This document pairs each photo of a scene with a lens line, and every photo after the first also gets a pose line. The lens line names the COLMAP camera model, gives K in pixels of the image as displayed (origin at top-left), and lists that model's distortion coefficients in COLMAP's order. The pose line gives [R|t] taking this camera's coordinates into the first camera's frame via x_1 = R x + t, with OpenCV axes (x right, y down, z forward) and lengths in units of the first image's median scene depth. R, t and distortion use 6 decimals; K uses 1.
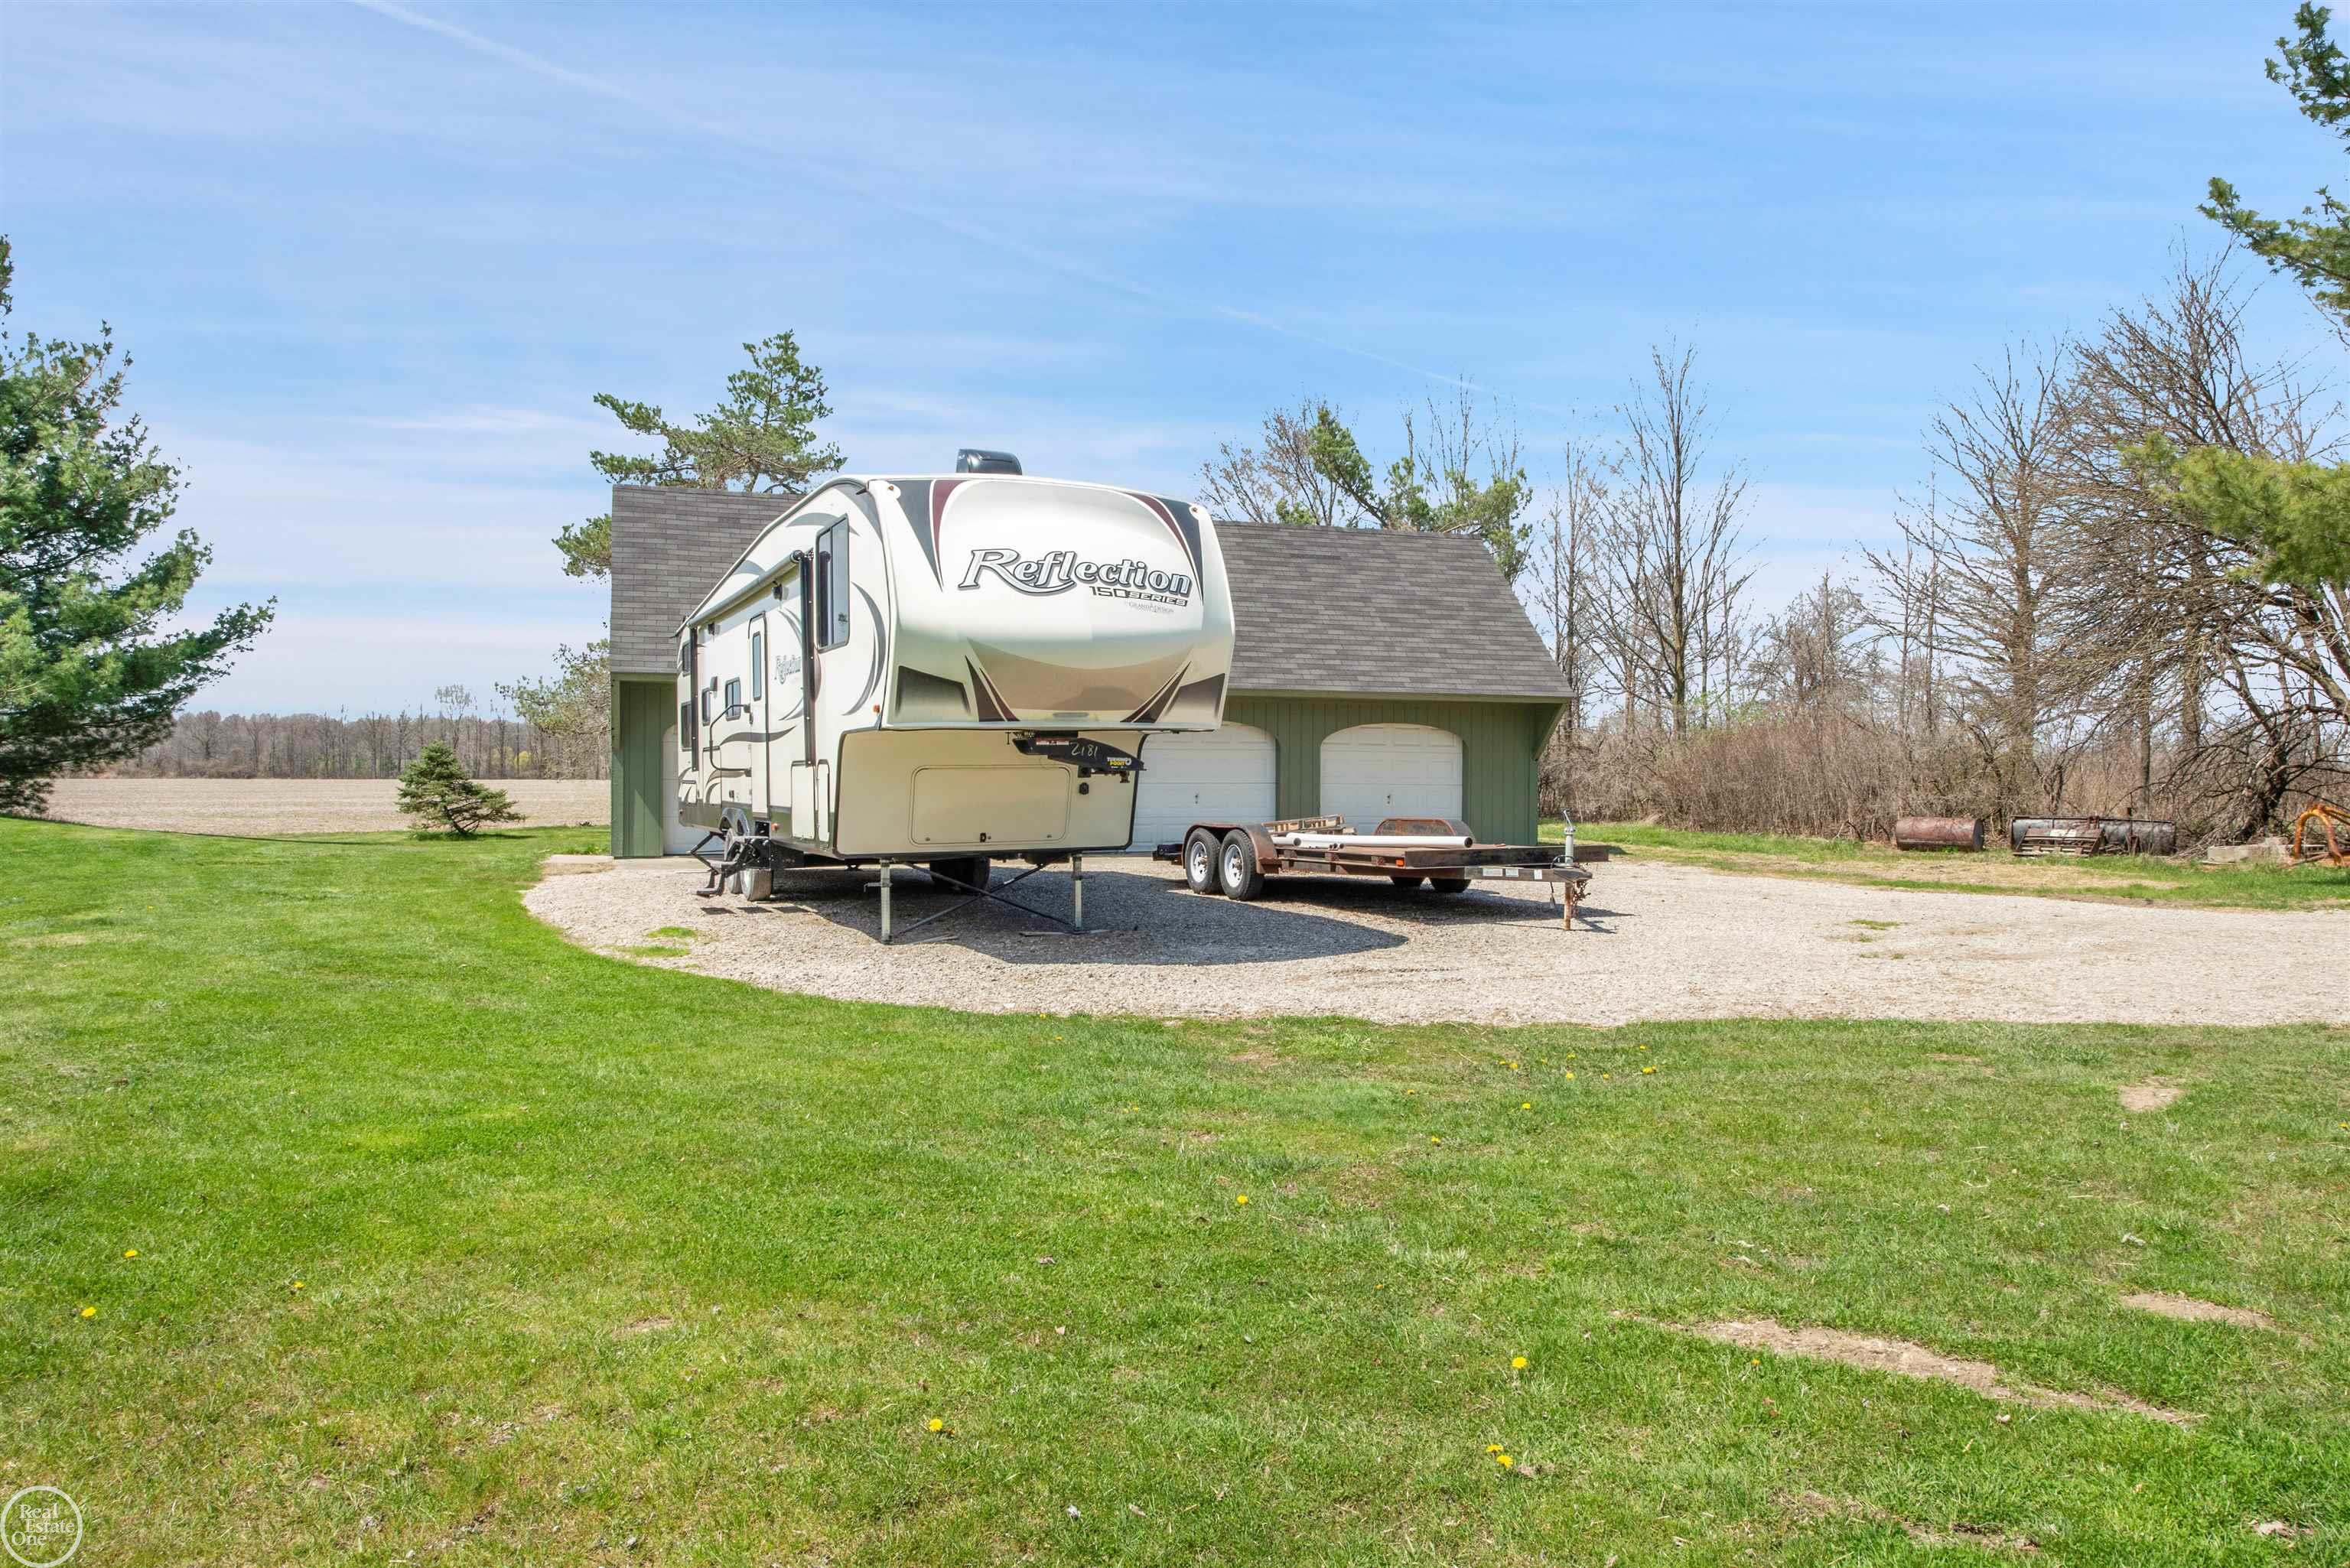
lens RADIAL K [[1565.7, 0, 1180.2], [0, 1565.7, 787.6], [0, 0, 1]] dist [0.003368, 0.000419]
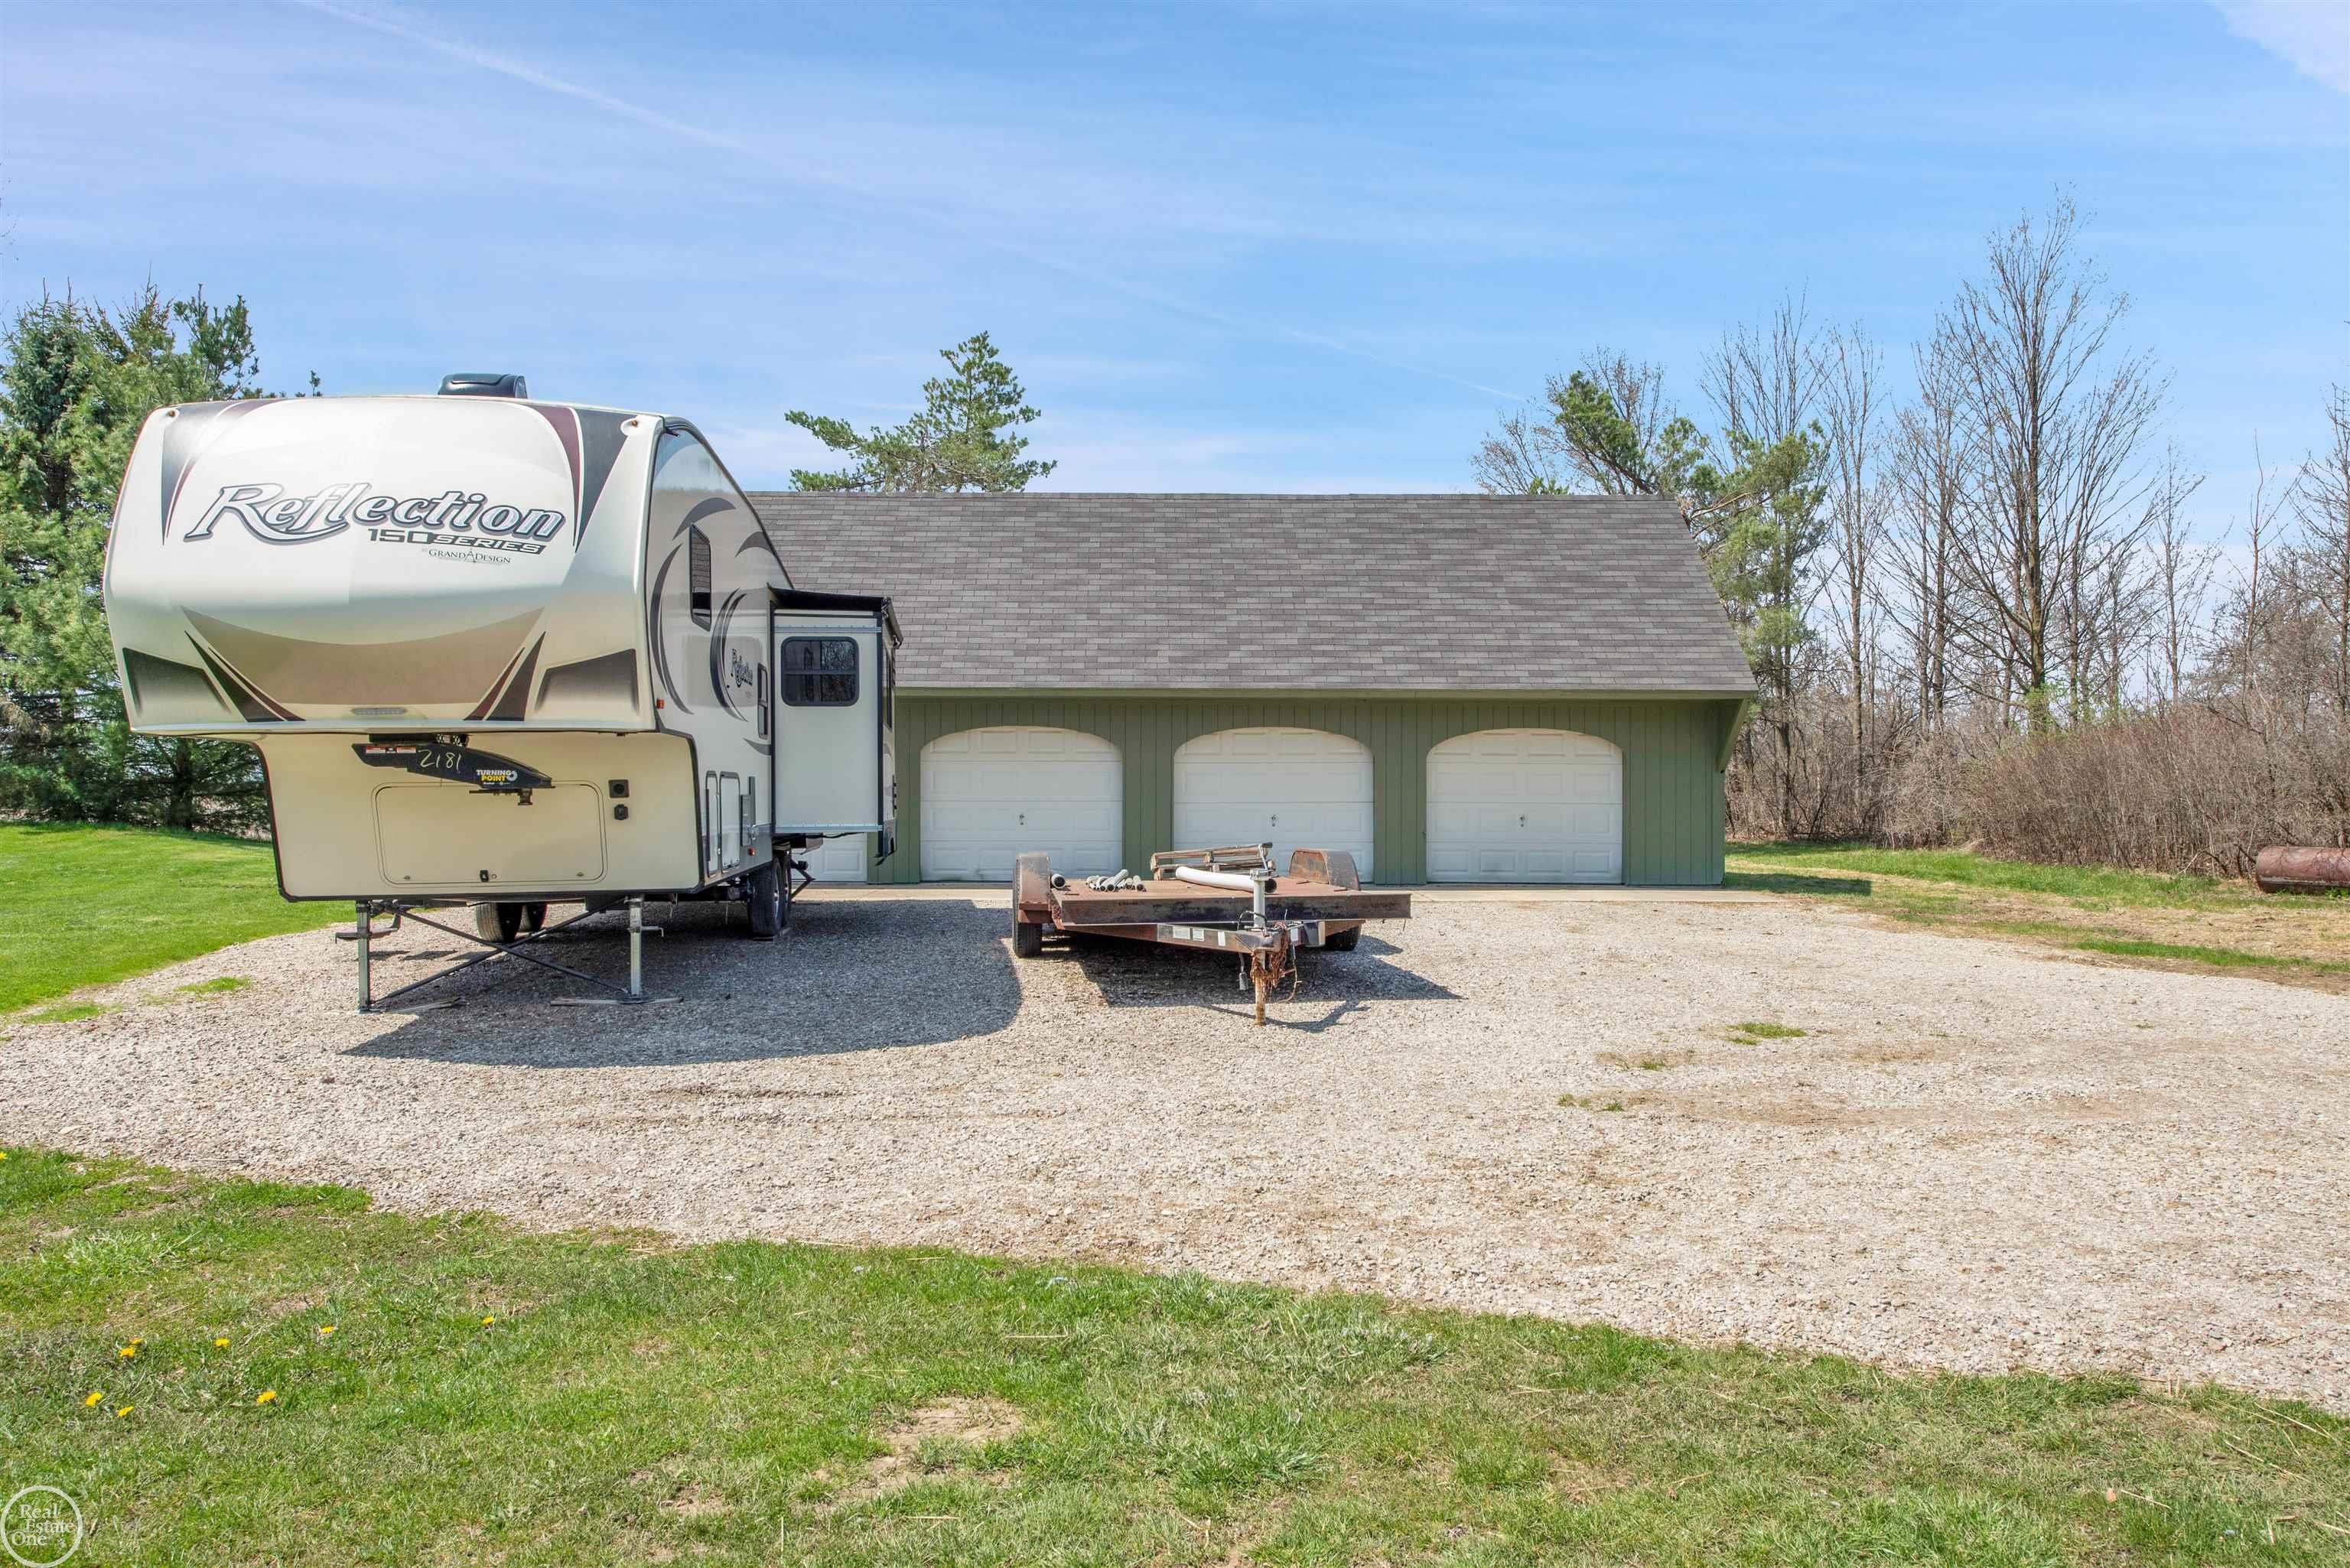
lens RADIAL K [[1565.7, 0, 1171.1], [0, 1565.7, 784.0], [0, 0, 1]] dist [0.003368, 0.000419]
pose [[0.957277, -0.006949, -0.289088, 0.196321], [0.002799, 0.999887, -0.014765, -0.000667], [0.289158, 0.013325, 0.957189, 0.169922]]
